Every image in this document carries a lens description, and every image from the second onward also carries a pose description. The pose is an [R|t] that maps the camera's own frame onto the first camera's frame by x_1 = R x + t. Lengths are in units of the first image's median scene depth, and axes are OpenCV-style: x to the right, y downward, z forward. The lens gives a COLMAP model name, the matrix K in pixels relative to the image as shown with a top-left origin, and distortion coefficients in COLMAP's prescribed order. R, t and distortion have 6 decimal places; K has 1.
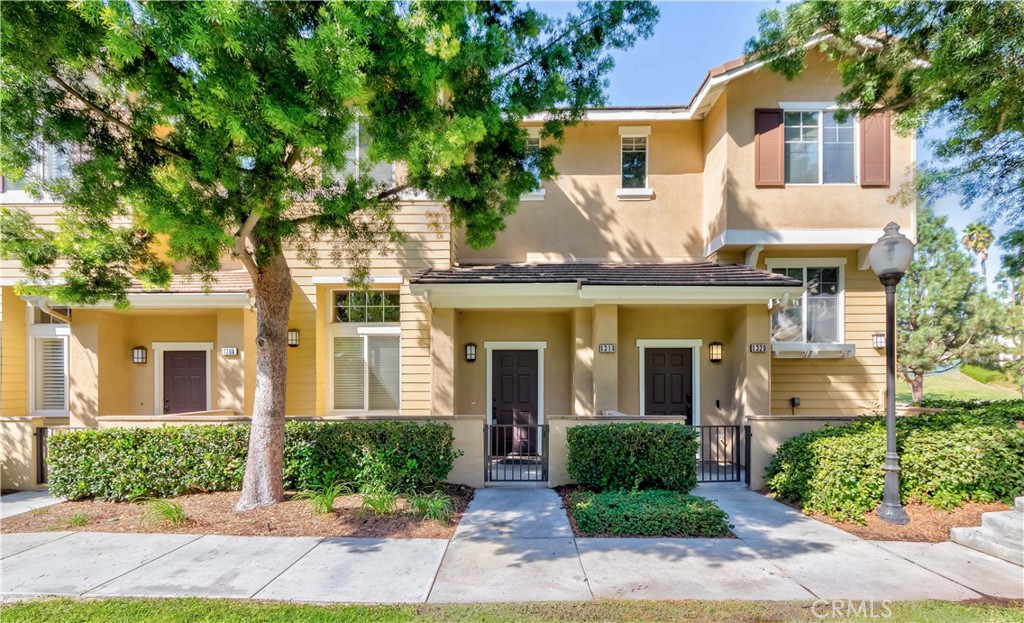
lens RADIAL K [[451.5, 0, 506.8], [0, 451.5, 386.0], [0, 0, 1]] dist [0.004836, -0.001943]
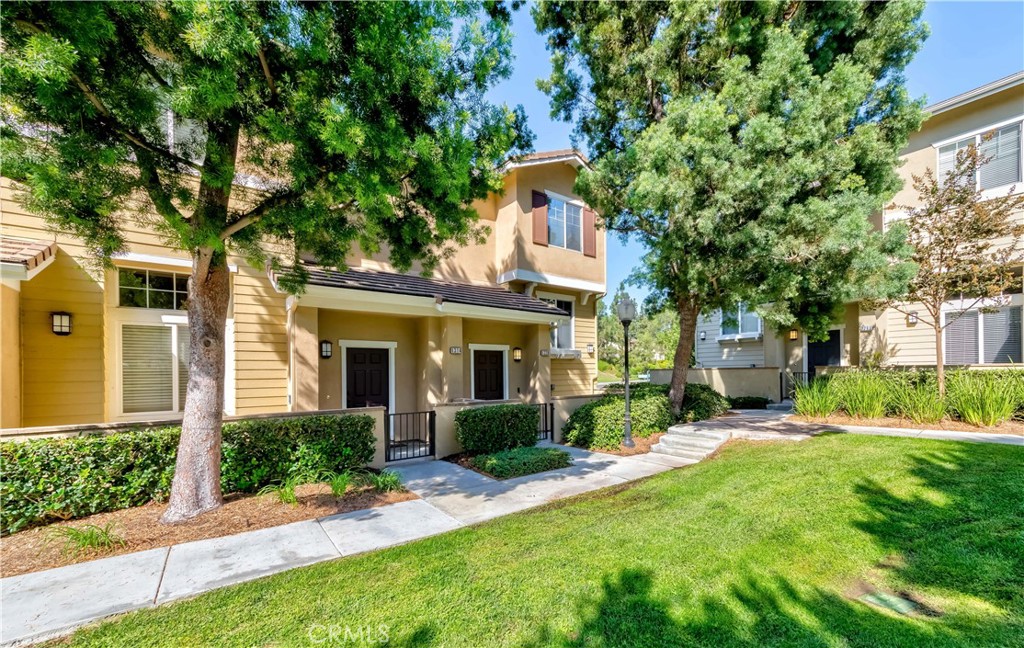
lens RADIAL K [[438.2, 0, 548.3], [0, 438.2, 373.8], [0, 0, 1]] dist [0.008942, -0.000046]
pose [[0.757534, -0.009751, 0.652723, -0.390168], [0.011883, 0.999929, 0.001146, -0.013885], [-0.652688, 0.006888, 0.757596, -0.128109]]
